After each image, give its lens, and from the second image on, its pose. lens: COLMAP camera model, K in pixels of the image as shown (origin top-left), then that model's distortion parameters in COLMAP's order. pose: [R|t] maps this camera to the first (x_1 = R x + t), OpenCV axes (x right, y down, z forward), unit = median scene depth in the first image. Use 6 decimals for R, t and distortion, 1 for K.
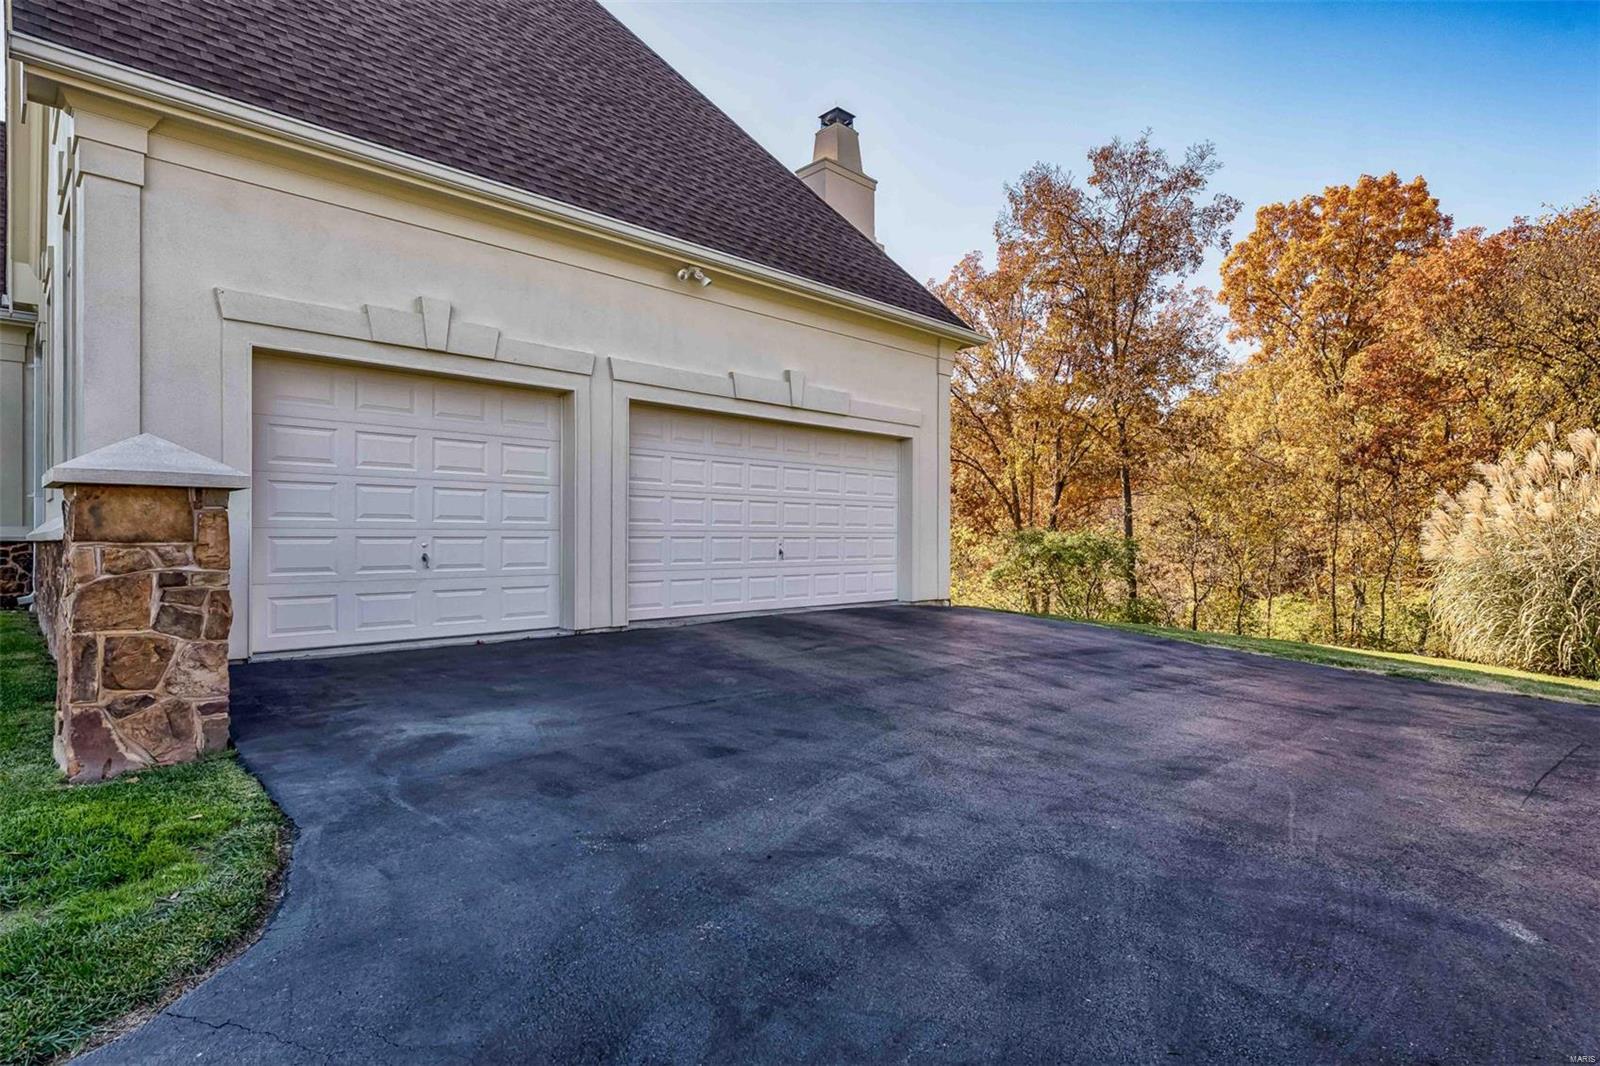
lens RADIAL K [[827.7, 0, 800.0], [0, 827.7, 533.0], [0, 0, 1]] dist [-0.025743, -0.000047]
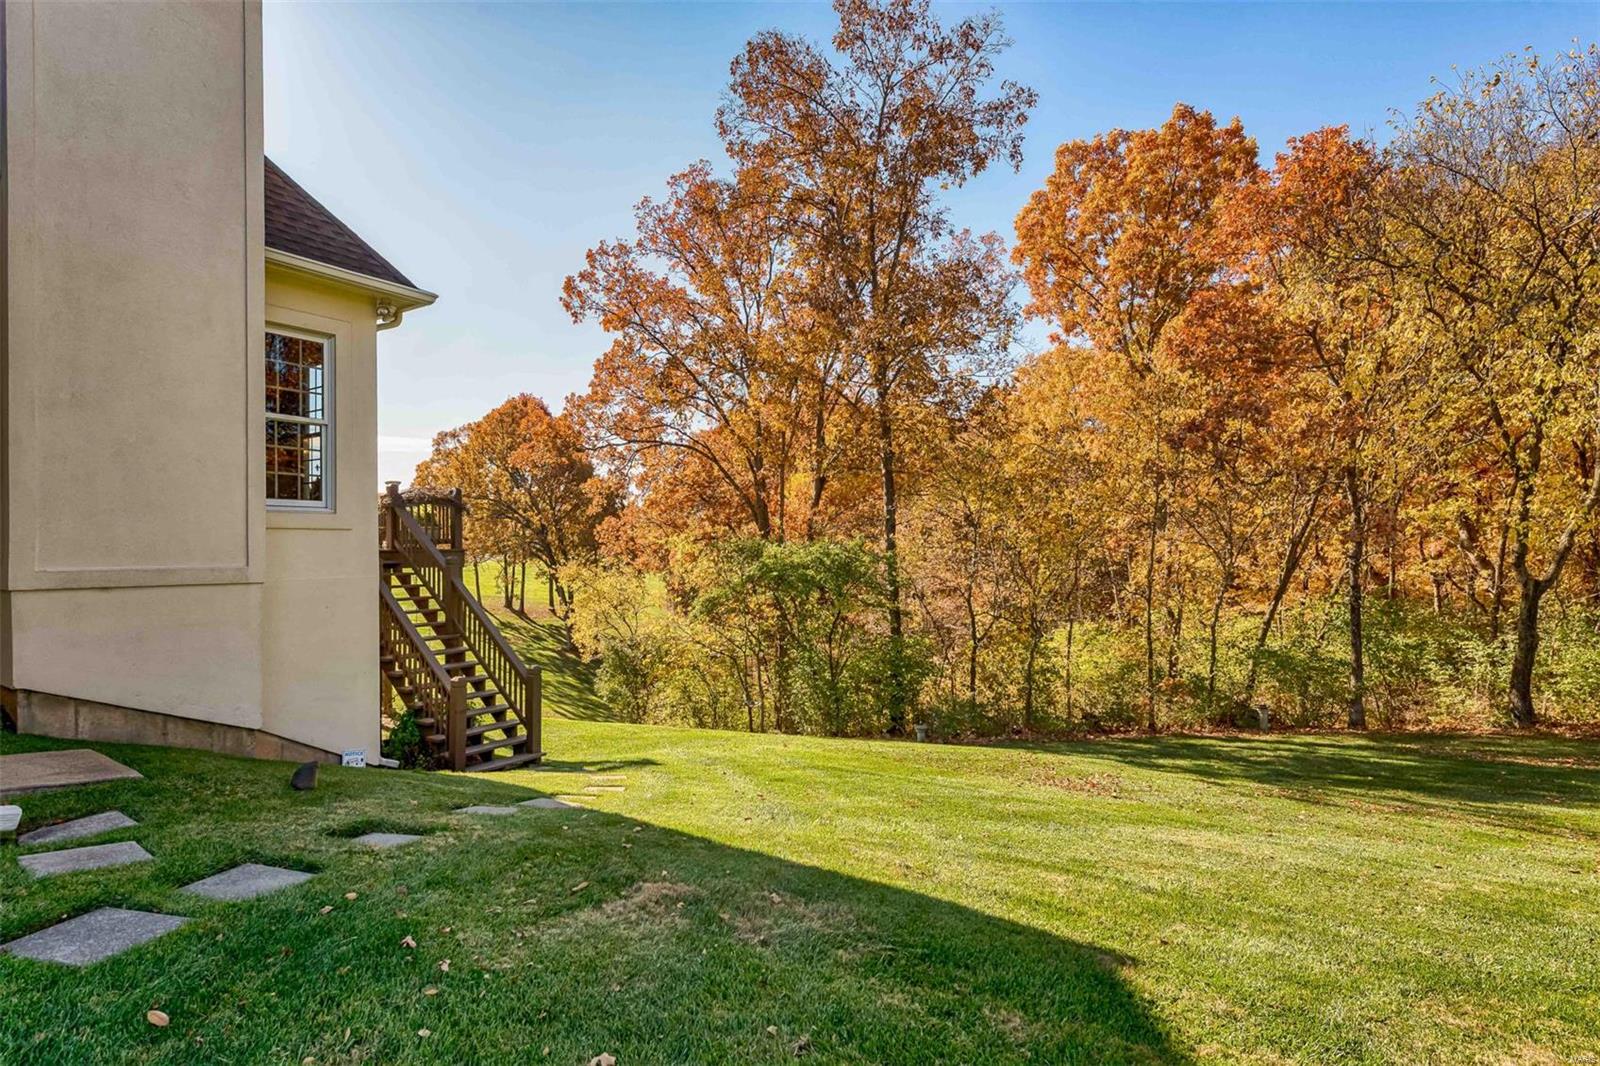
lens RADIAL K [[827.7, 0, 800.0], [0, 827.7, 533.0], [0, 0, 1]] dist [-0.025743, -0.000047]
pose [[0.978418, 0.005957, 0.206549, 0.161418], [-0.004181, 0.999950, -0.009037, -0.002627], [-0.206592, 0.007979, 0.978395, 0.289467]]
